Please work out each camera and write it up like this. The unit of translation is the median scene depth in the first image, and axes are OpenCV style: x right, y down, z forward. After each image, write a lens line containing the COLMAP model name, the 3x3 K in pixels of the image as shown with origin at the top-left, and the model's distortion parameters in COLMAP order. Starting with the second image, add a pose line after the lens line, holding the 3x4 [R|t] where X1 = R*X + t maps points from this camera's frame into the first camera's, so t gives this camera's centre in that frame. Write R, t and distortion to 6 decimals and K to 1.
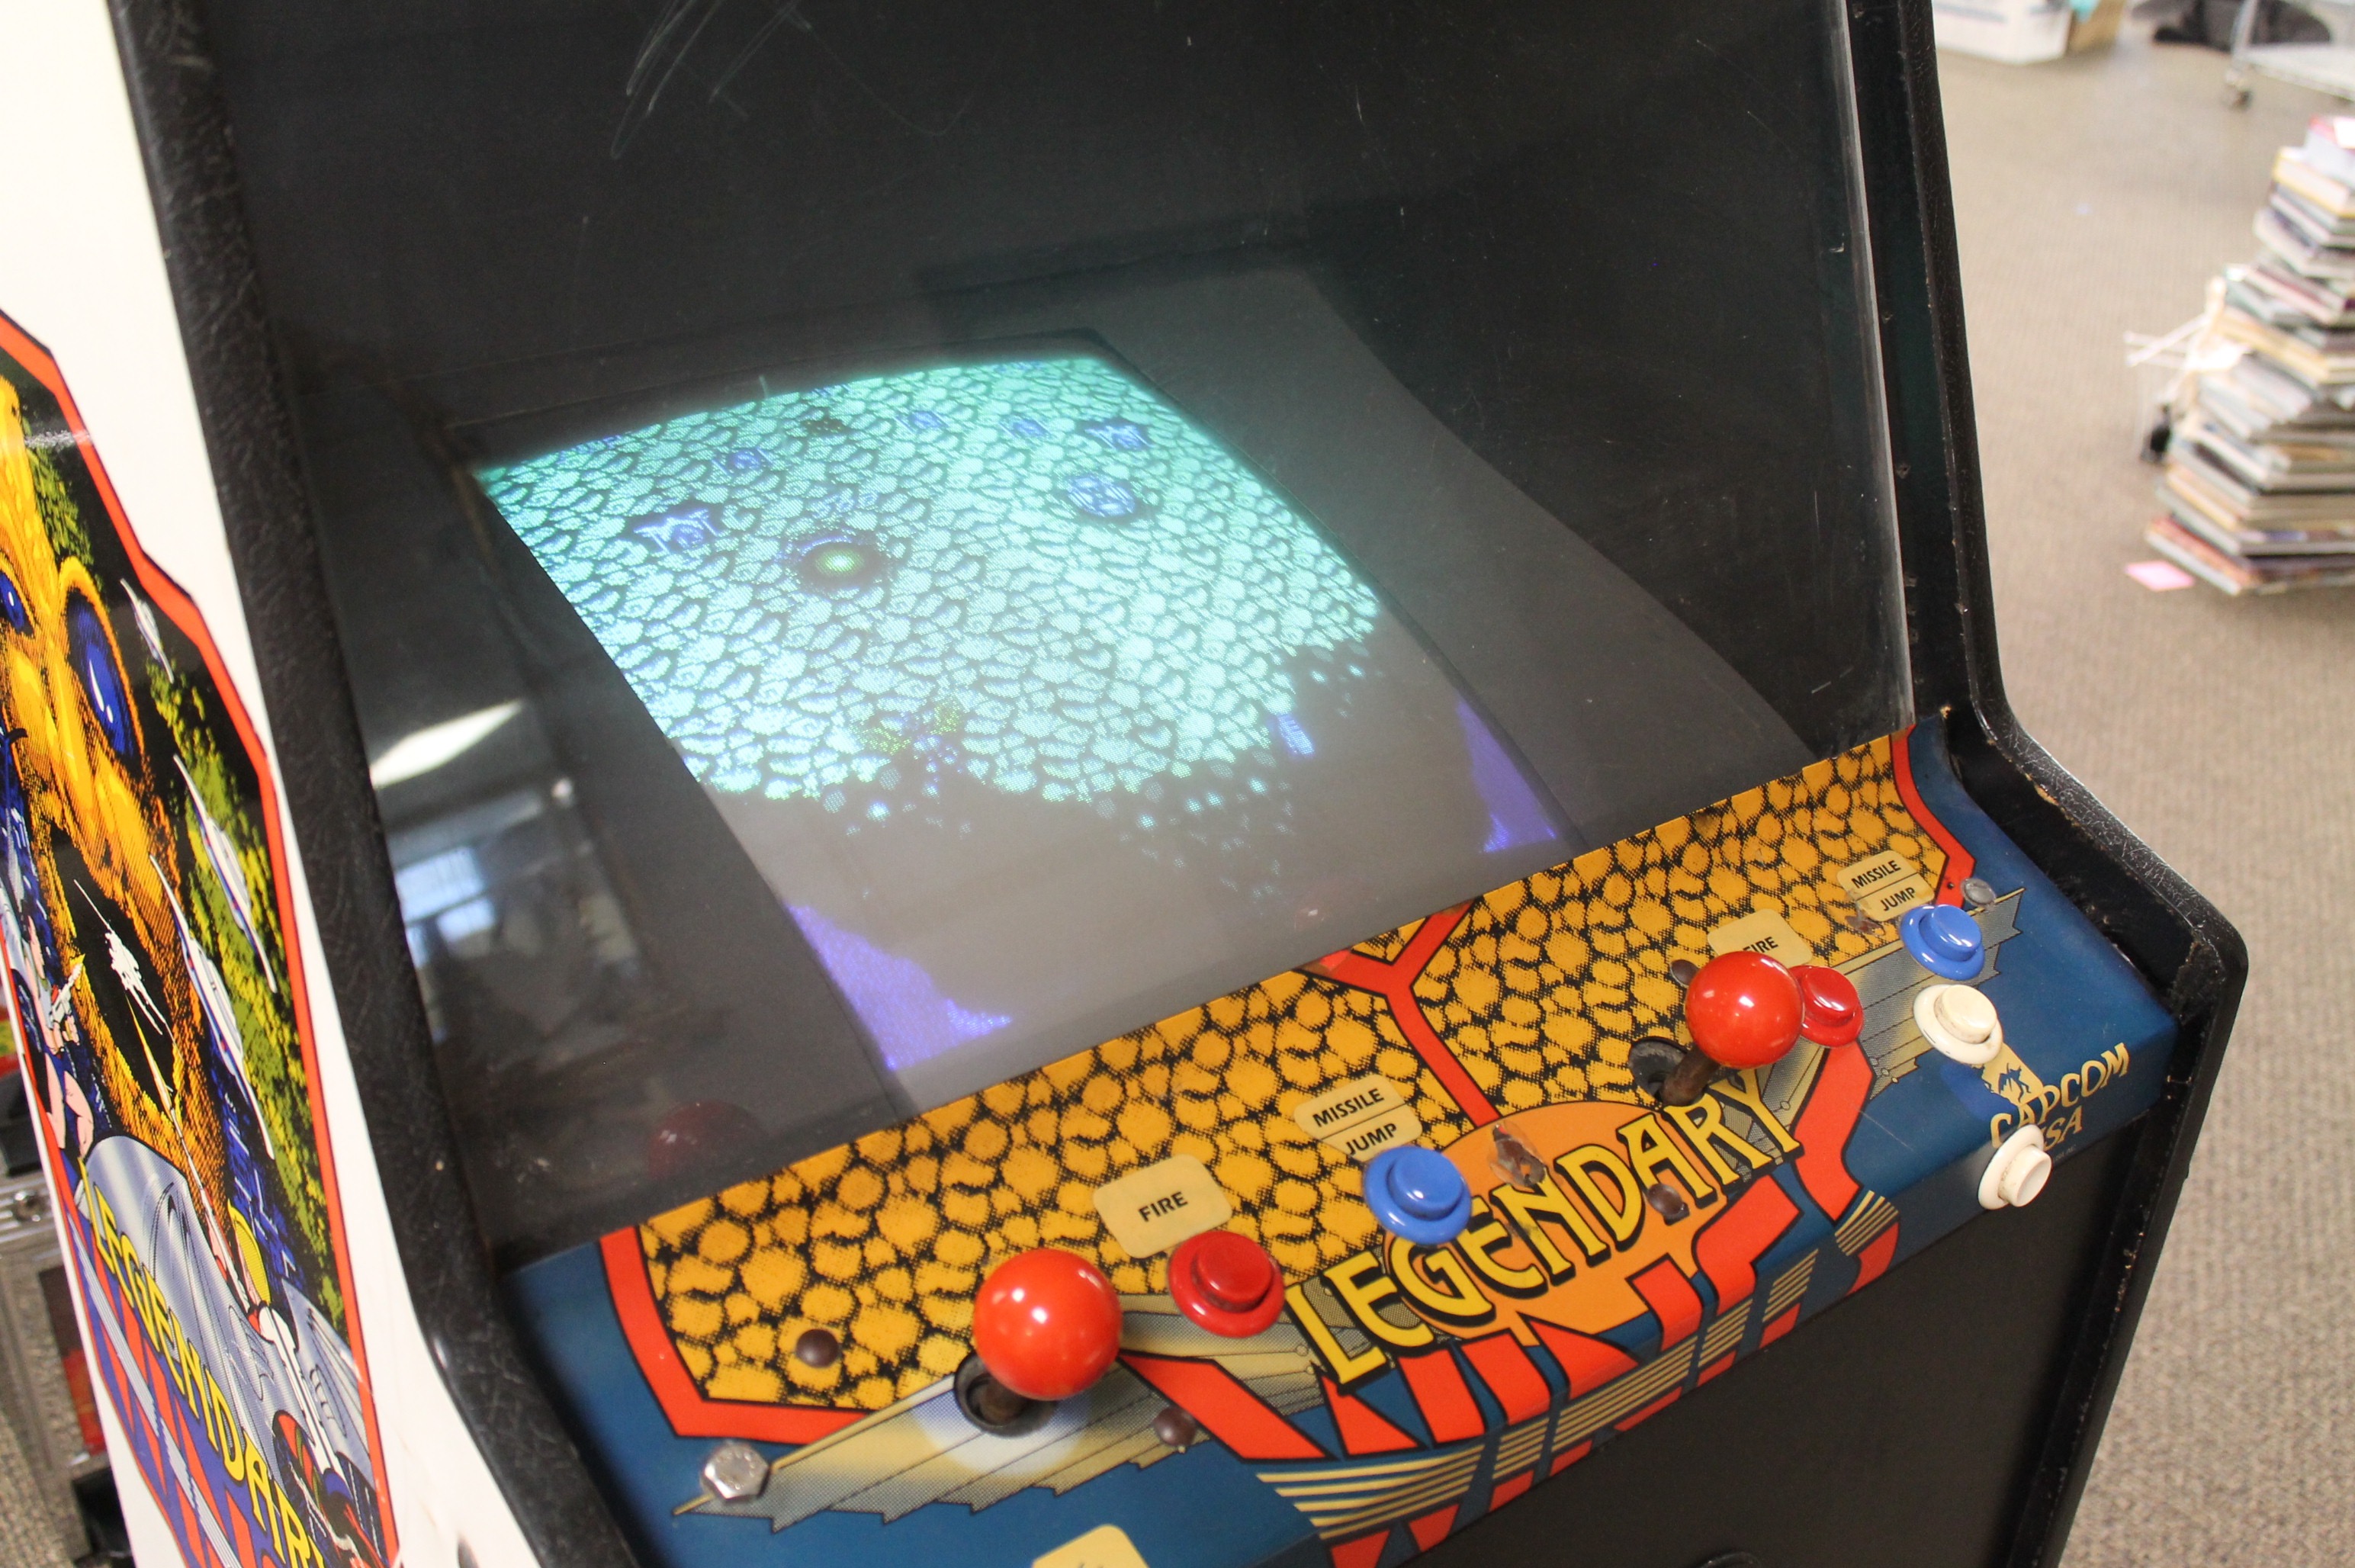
lens RADIAL K [[2323.5, 0, 1184.9], [0, 2323.5, 806.7], [0, 0, 1]] dist [-0.144694, 0.140885]
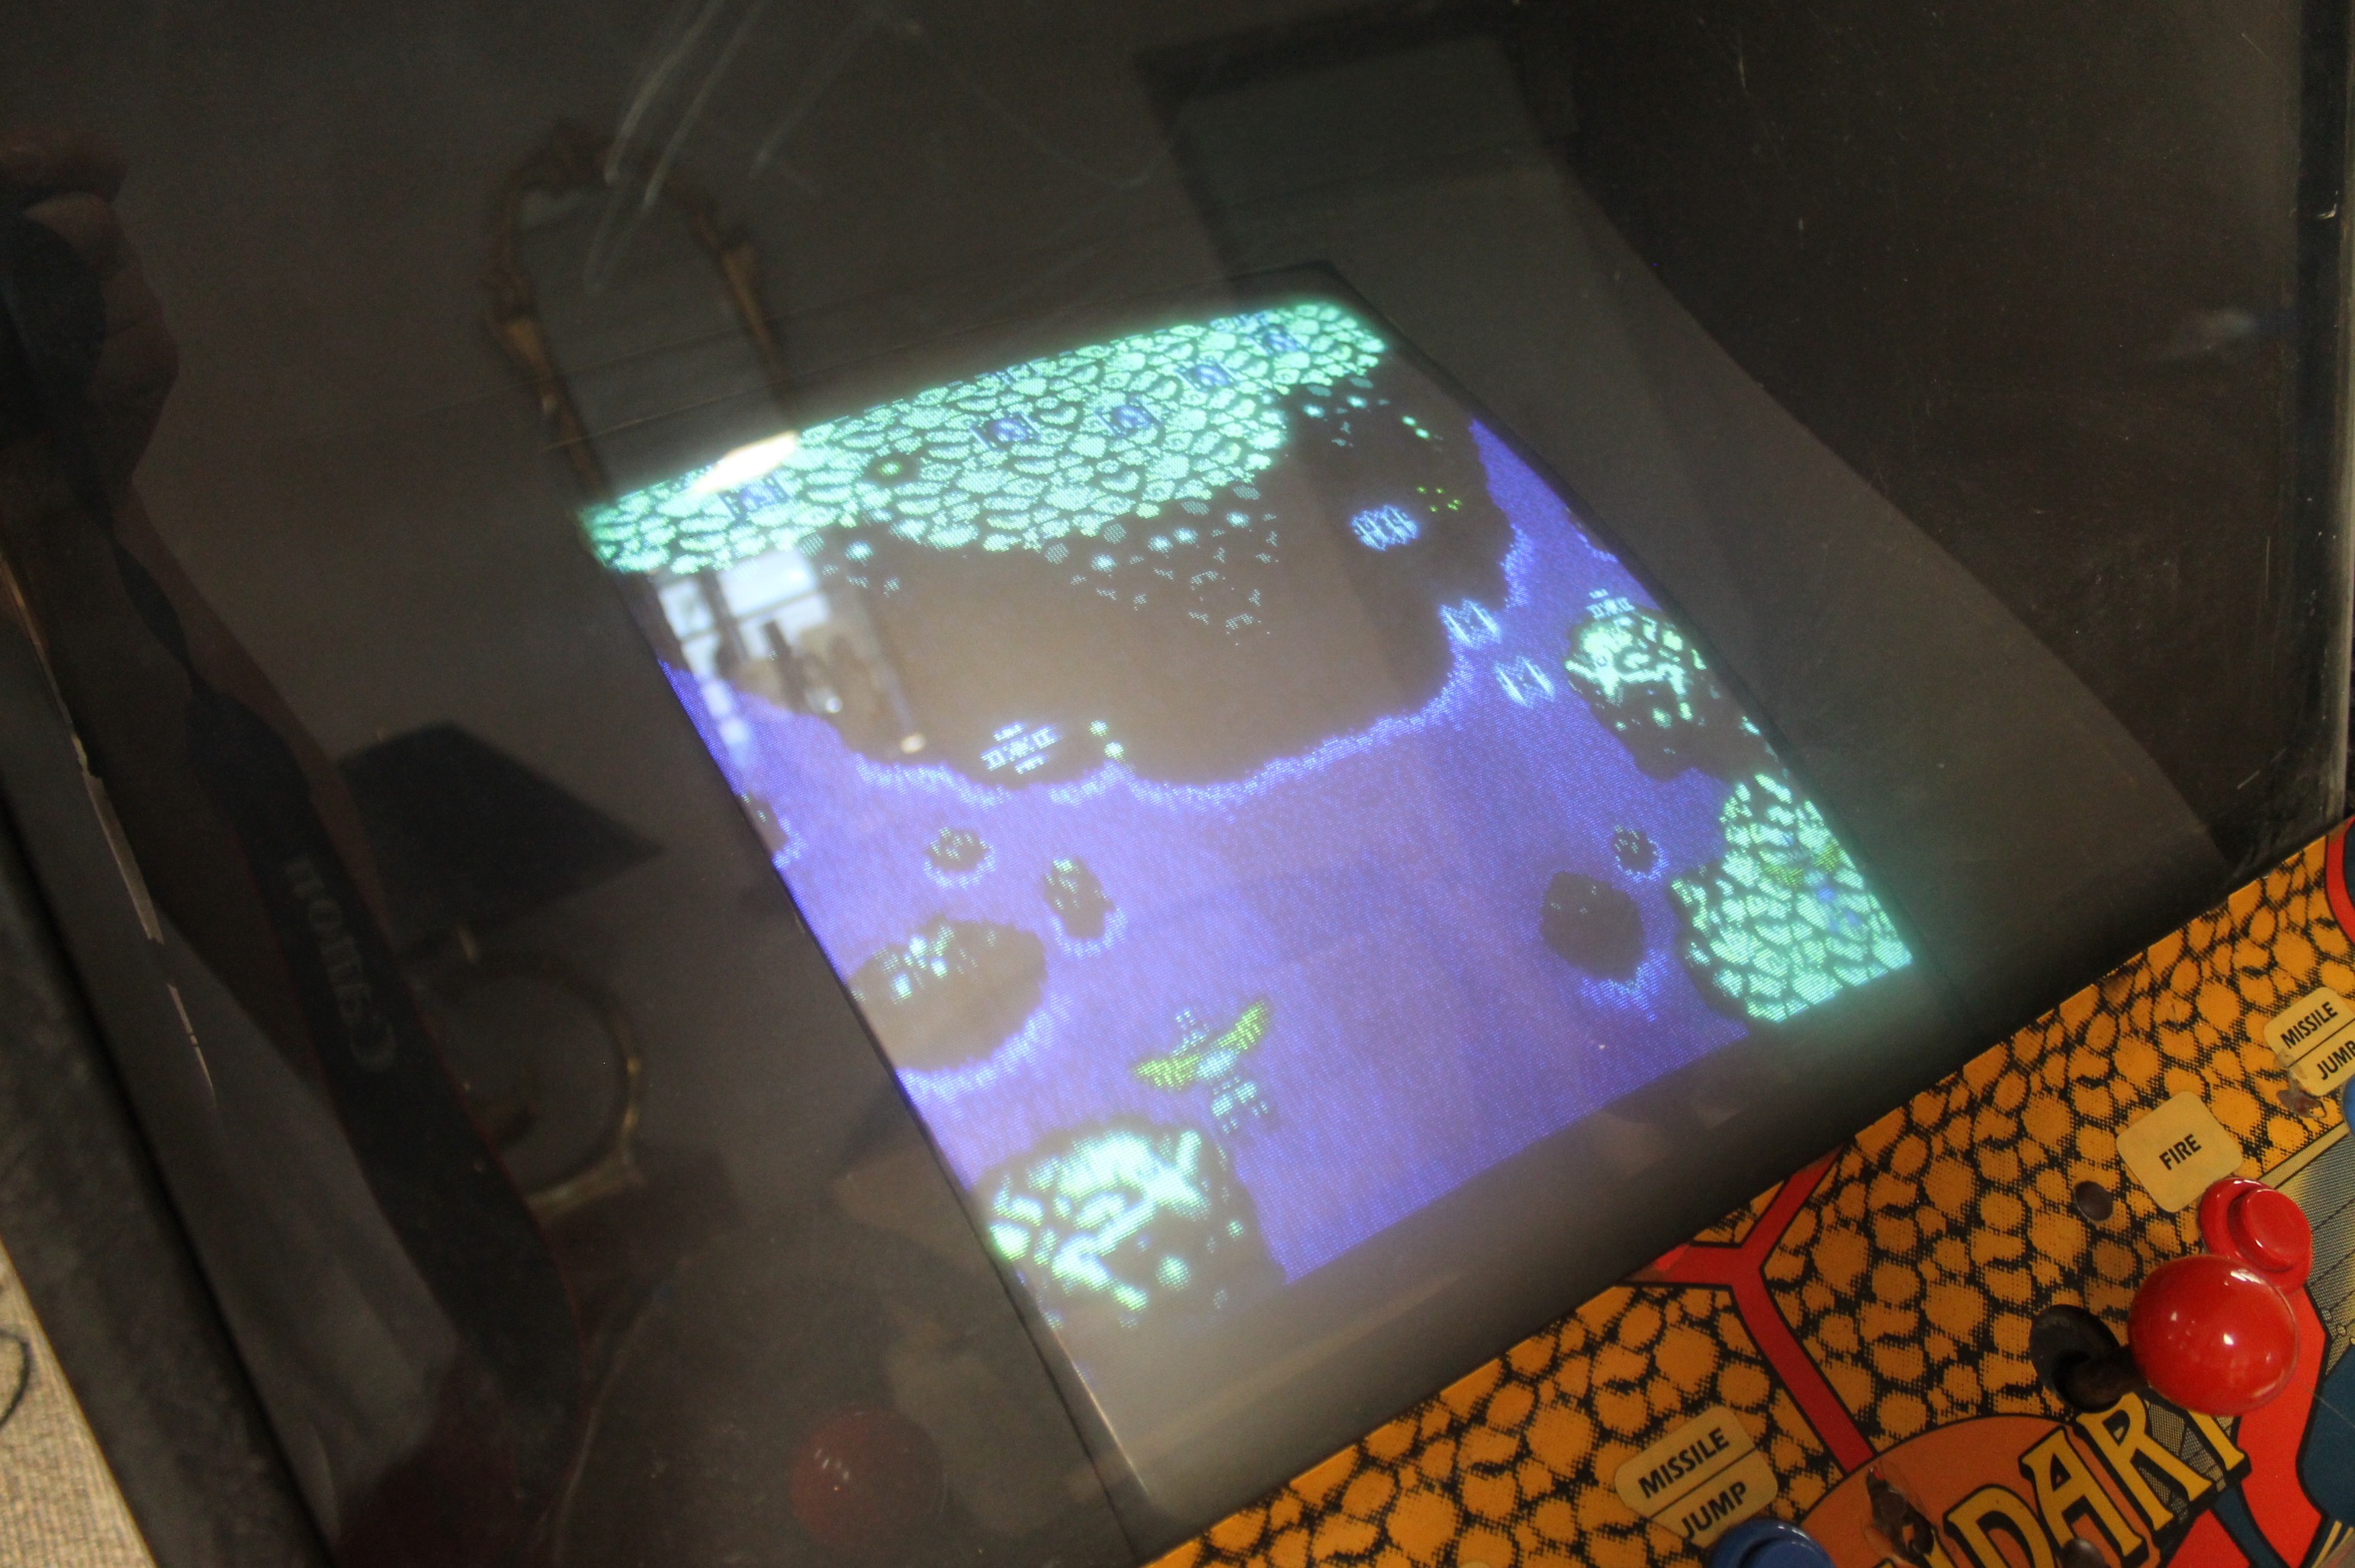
lens RADIAL K [[1979.2, 0, 1188.7], [0, 1979.2, 783.5], [0, 0, 1]] dist [-0.175020, 0.145988]
pose [[0.996427, 0.011477, -0.083680, -0.039953], [0.001895, 0.987439, 0.157989, -0.183775], [0.084442, -0.157583, 0.983889, 0.381768]]
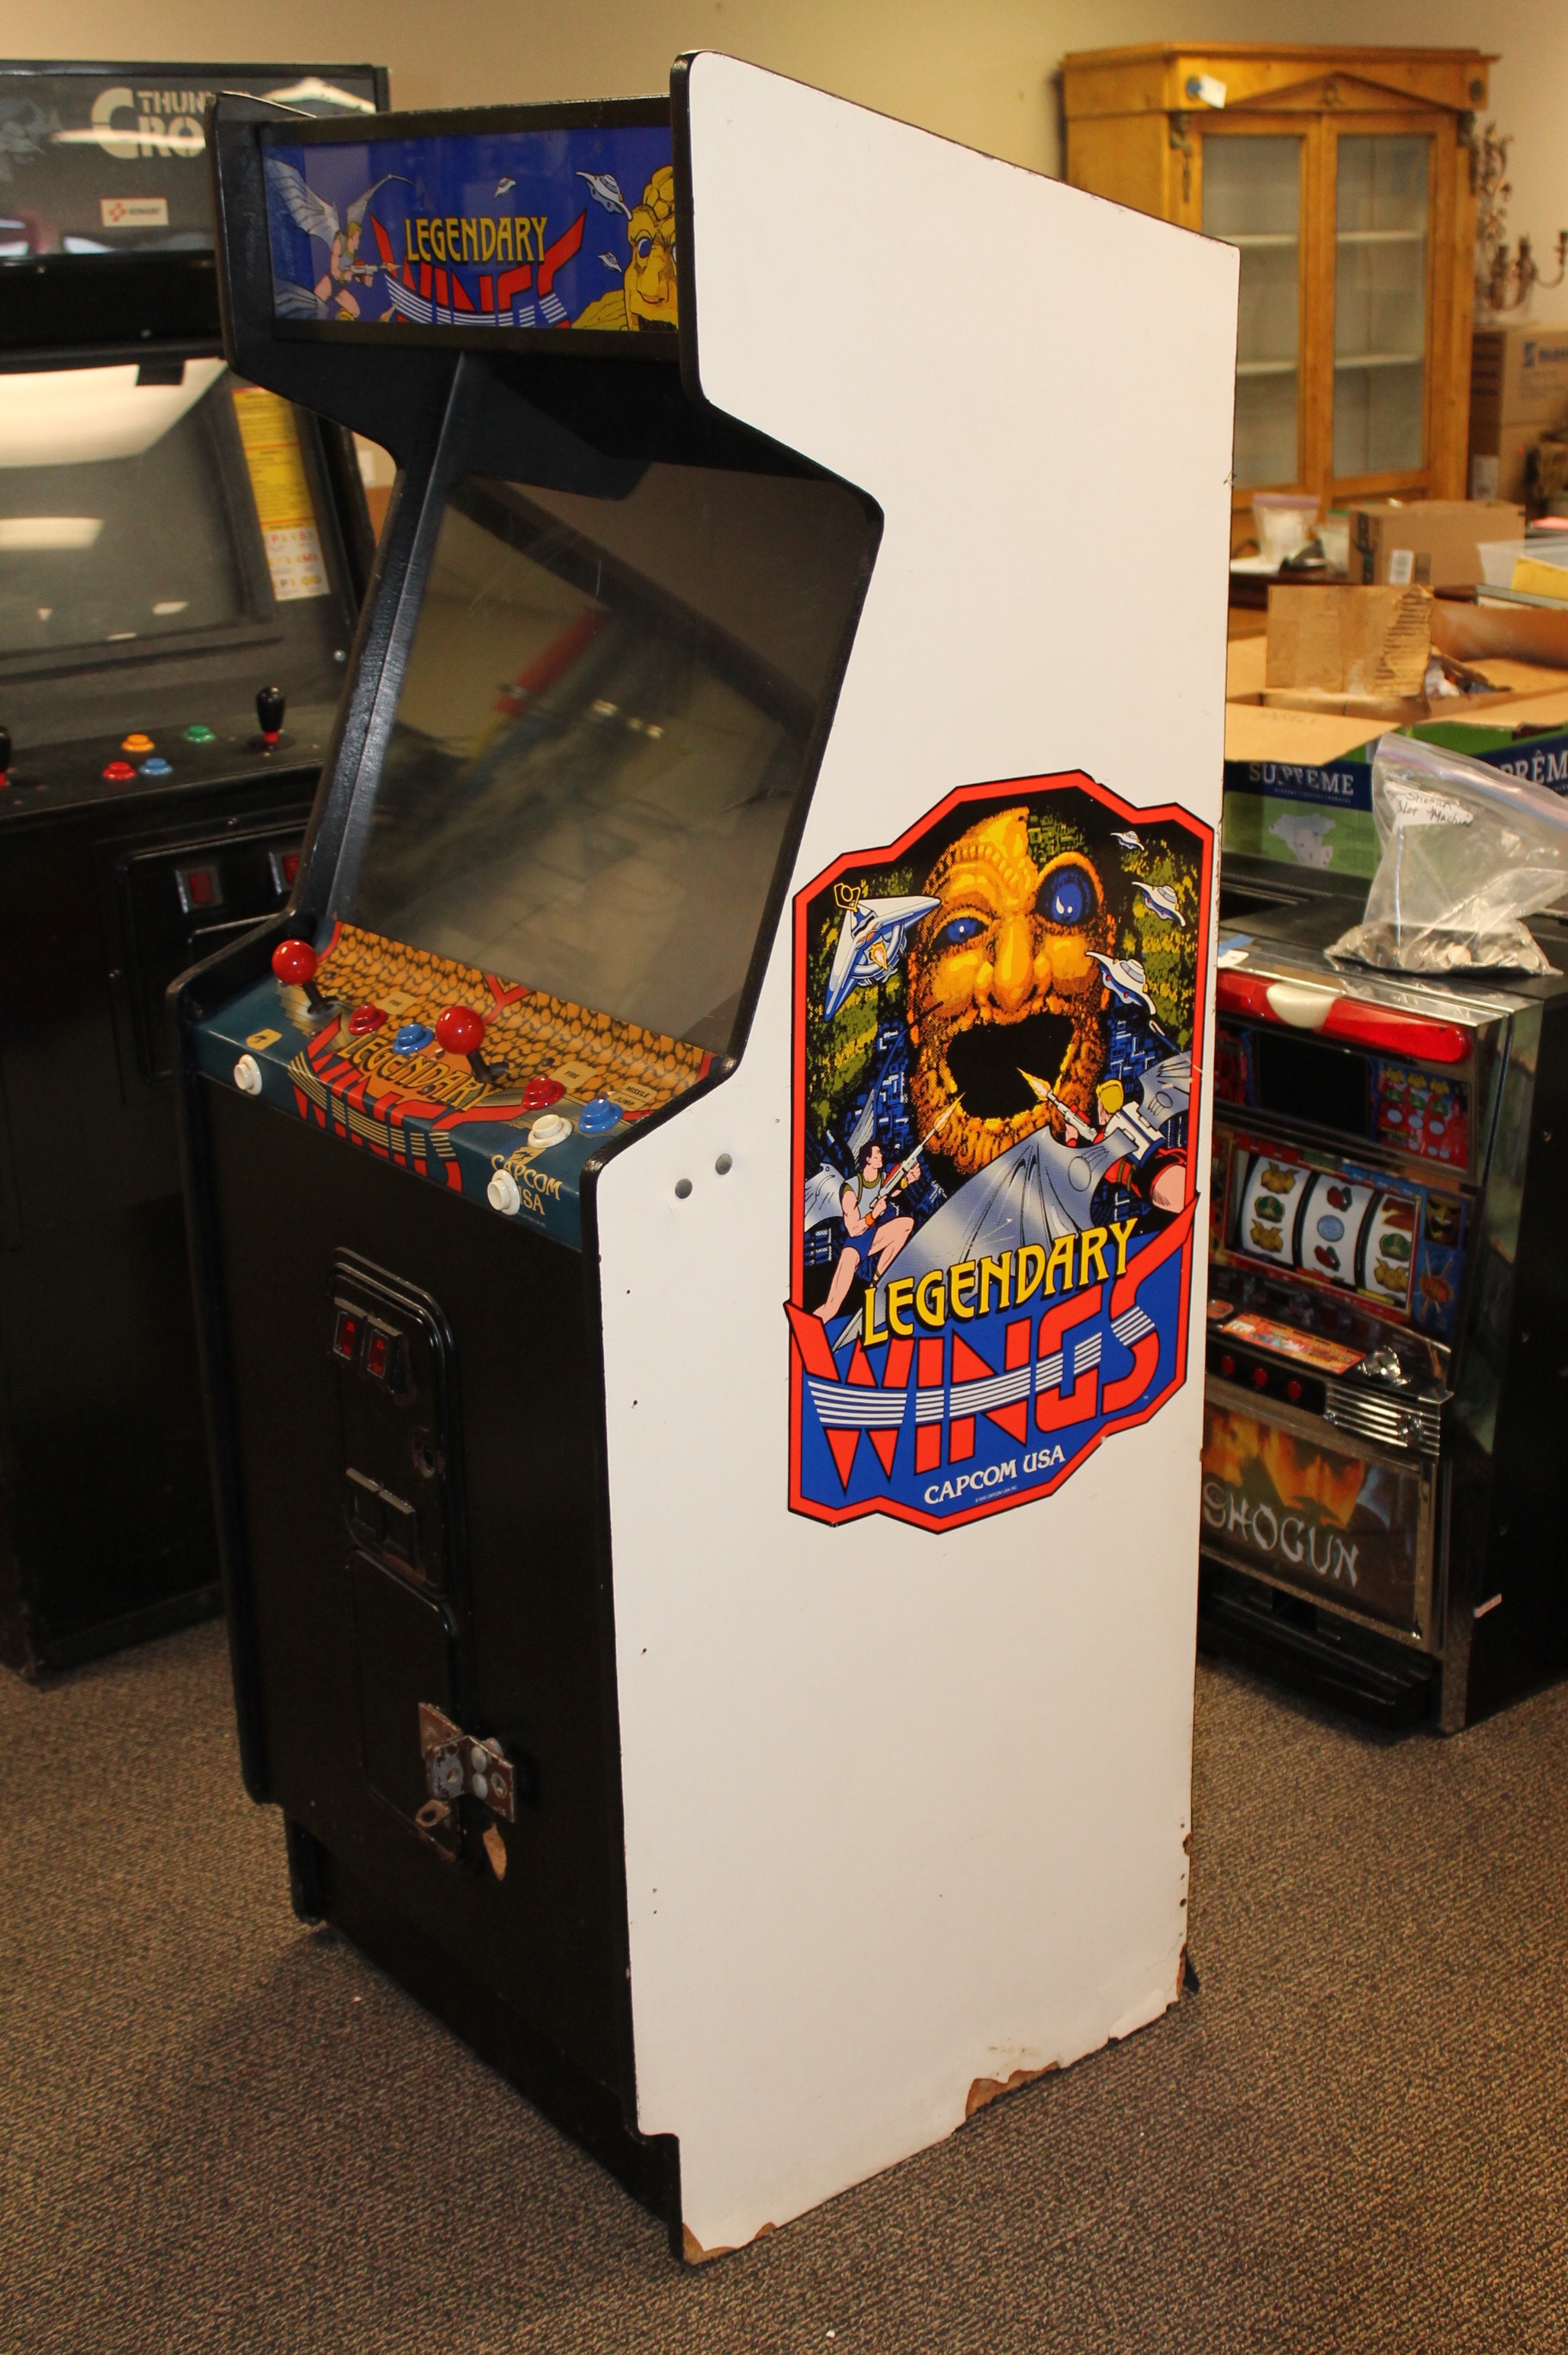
lens RADIAL K [[2831.0, 0, 792.0], [0, 2831.0, 1167.0], [0, 0, 1]] dist [-0.120874, 0.202124]
pose [[0.005039, 0.275075, -0.961409, 3.020955], [-0.458874, 0.854857, 0.242184, -0.640639], [0.888487, 0.439946, 0.130532, 0.961778]]
